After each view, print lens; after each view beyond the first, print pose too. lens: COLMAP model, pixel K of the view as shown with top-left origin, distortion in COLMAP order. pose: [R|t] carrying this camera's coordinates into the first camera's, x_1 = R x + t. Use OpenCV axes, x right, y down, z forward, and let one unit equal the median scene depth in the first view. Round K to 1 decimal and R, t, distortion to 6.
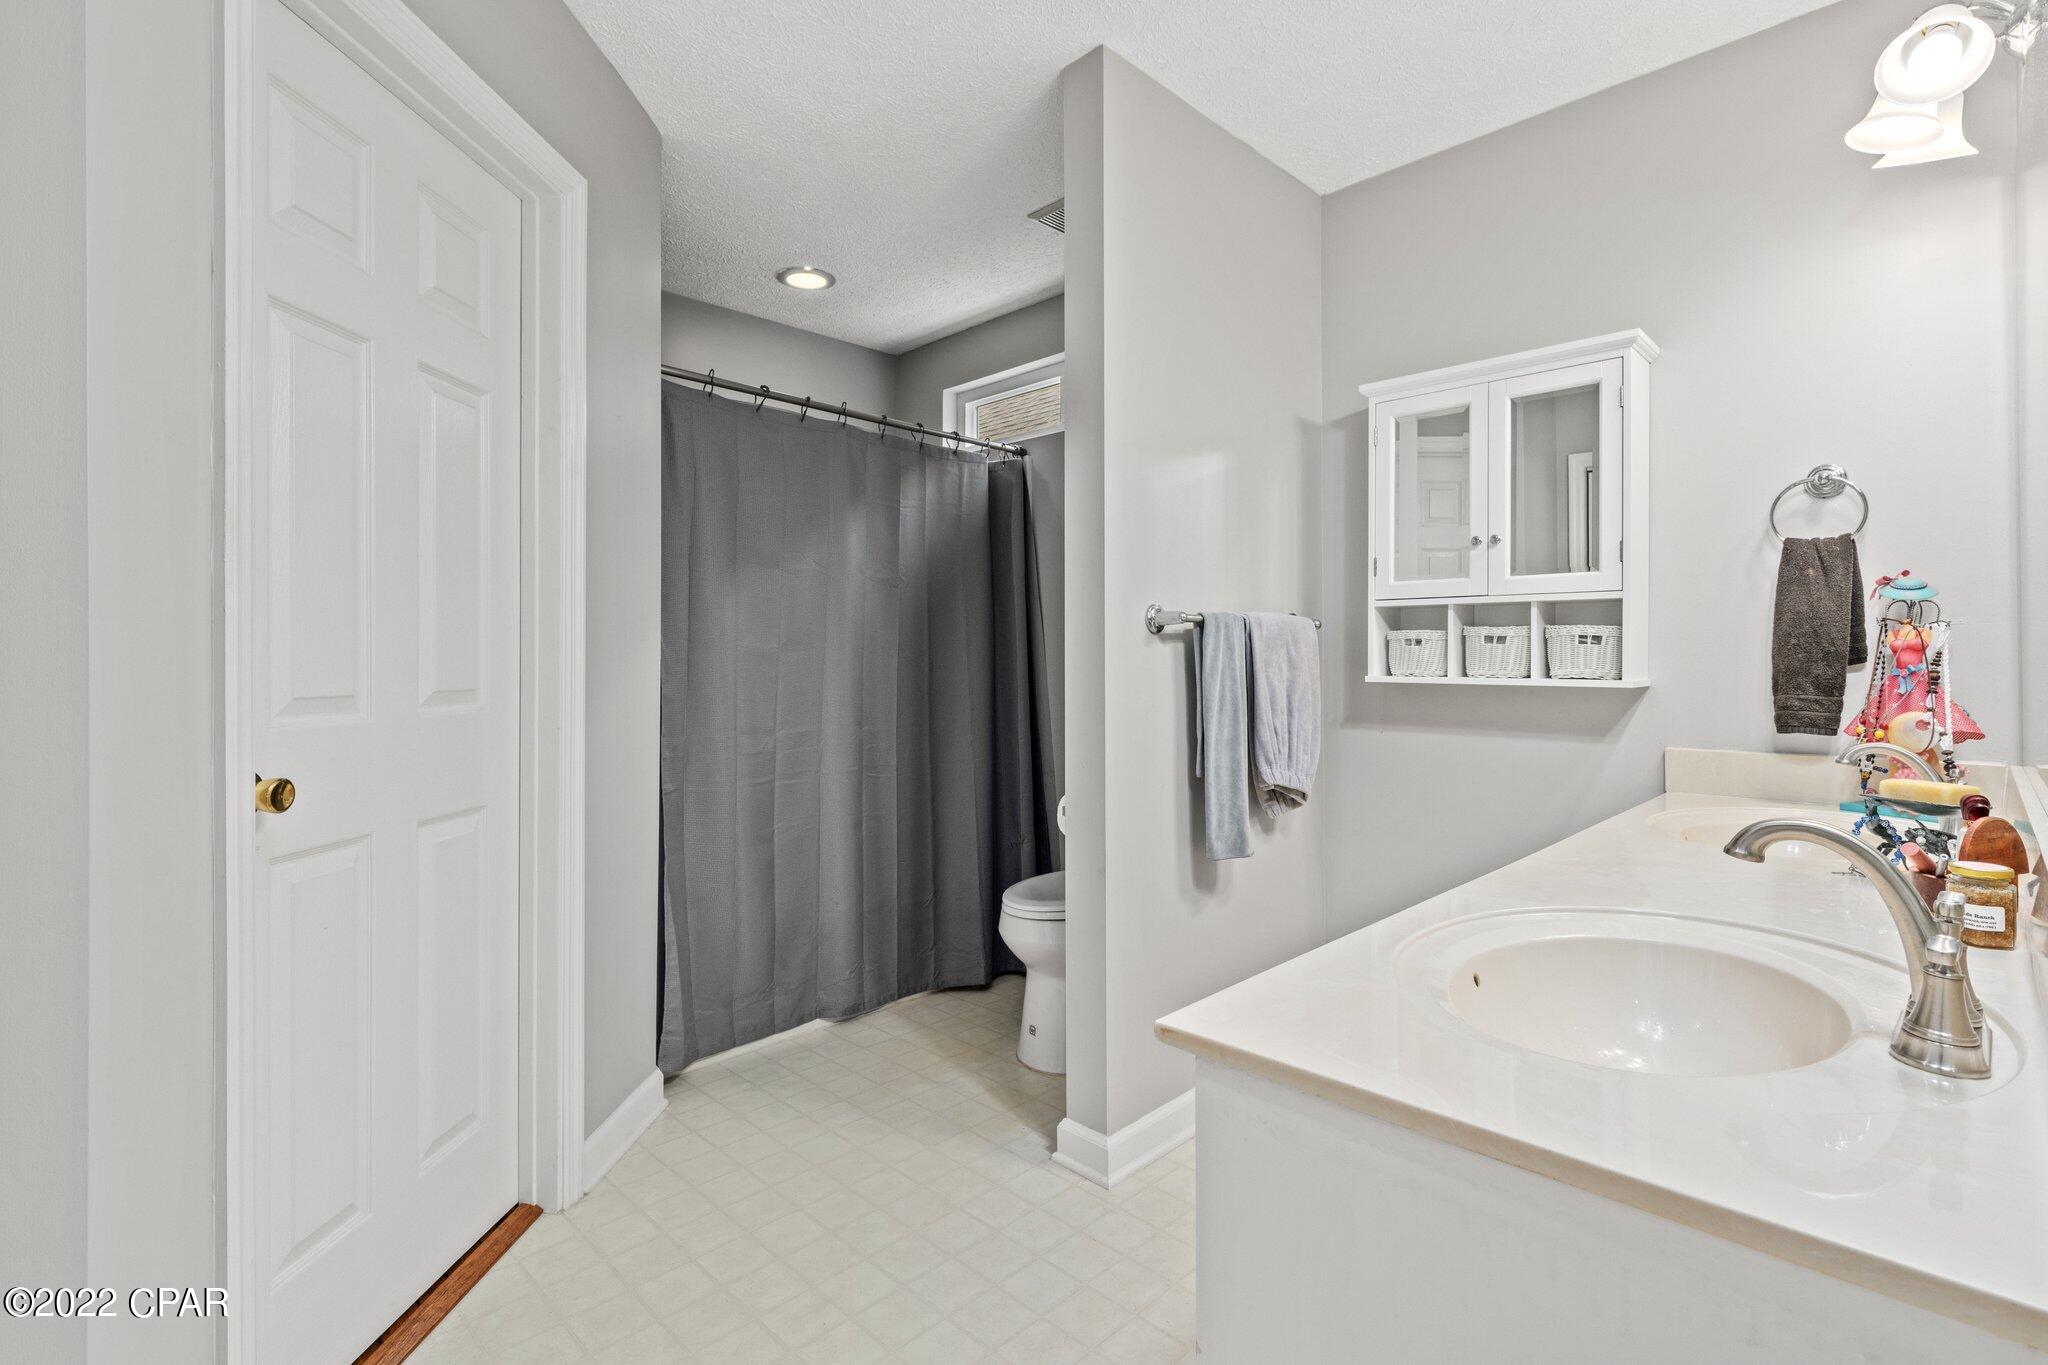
lens RADIAL K [[955.5, 0, 1031.2], [0, 955.5, 673.8], [0, 0, 1]] dist [0.000283, -0.000226]
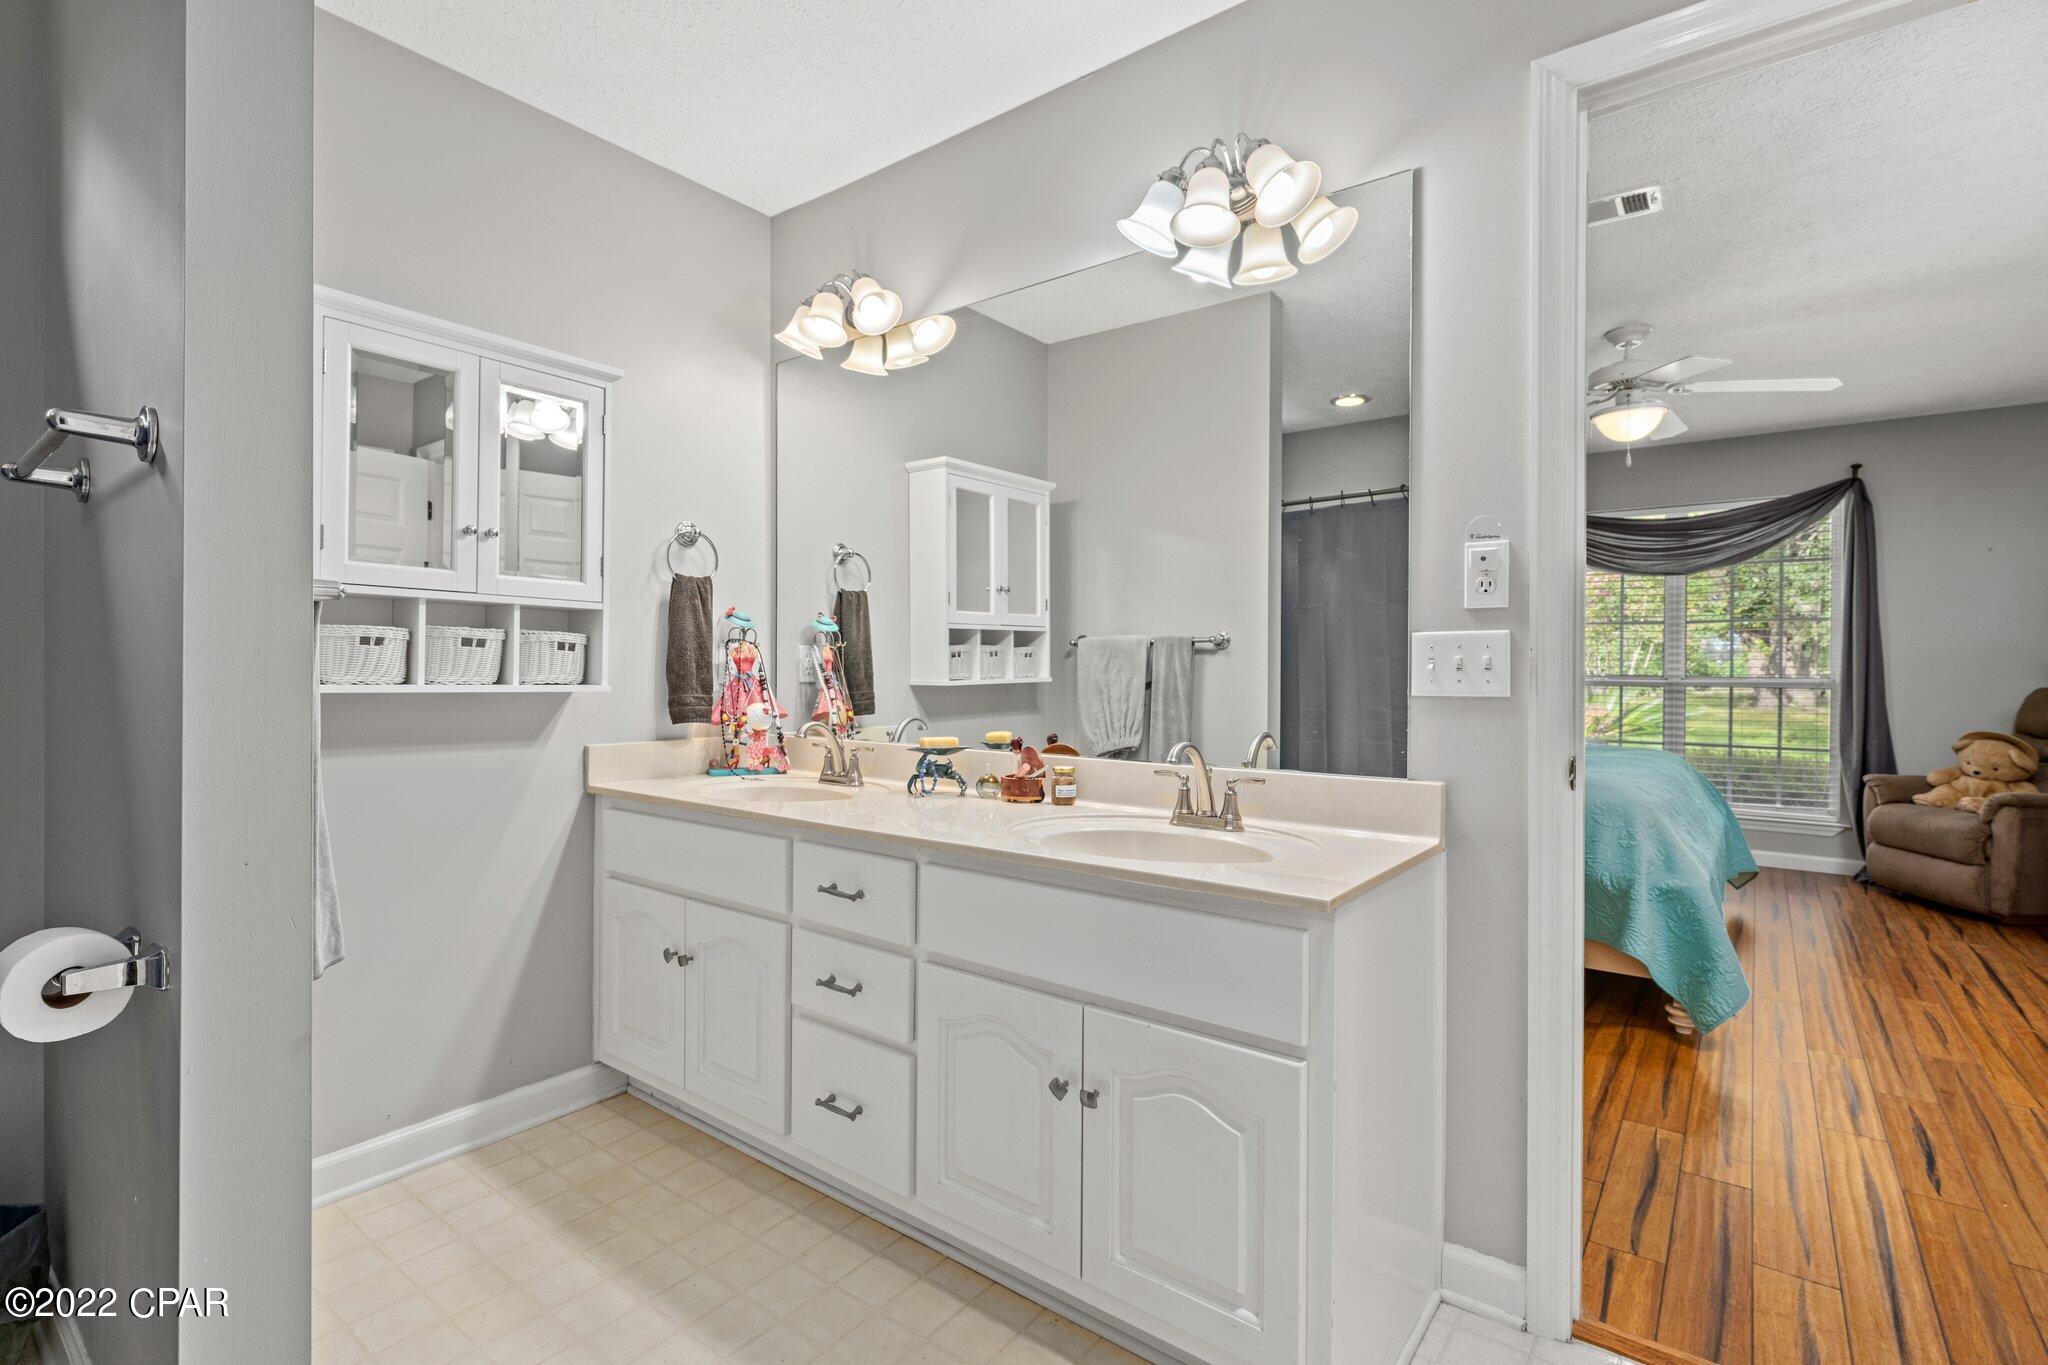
lens RADIAL K [[955.5, 0, 1031.2], [0, 955.5, 673.8], [0, 0, 1]] dist [0.000283, -0.000226]
pose [[-0.121871, -0.003006, 0.992541, -0.488074], [0.003787, 0.999987, 0.003493, -0.007514], [-0.992539, 0.004185, -0.121858, 0.604834]]
